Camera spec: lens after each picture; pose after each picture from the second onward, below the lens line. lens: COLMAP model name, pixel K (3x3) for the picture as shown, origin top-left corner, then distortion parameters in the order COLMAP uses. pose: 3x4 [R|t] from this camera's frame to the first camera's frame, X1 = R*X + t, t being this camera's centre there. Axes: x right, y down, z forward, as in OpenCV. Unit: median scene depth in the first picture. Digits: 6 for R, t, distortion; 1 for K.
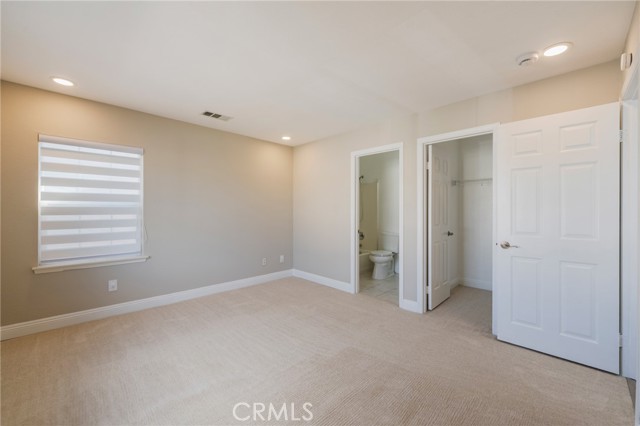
lens RADIAL K [[258.4, 0, 318.3], [0, 258.4, 211.7], [0, 0, 1]] dist [-0.001000, -0.000282]
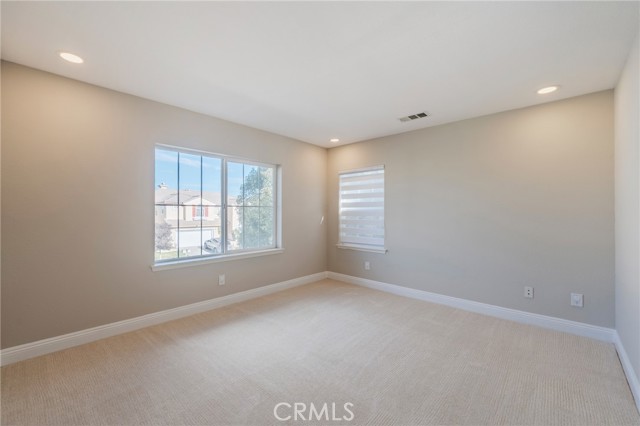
lens RADIAL K [[258.4, 0, 318.6], [0, 258.4, 212.4], [0, 0, 1]] dist [-0.001000, -0.000282]
pose [[0.050784, -0.009270, -0.998667, 0.663386], [-0.011496, 0.999885, -0.009866, 0.007871], [0.998643, 0.011982, 0.050672, 0.694546]]
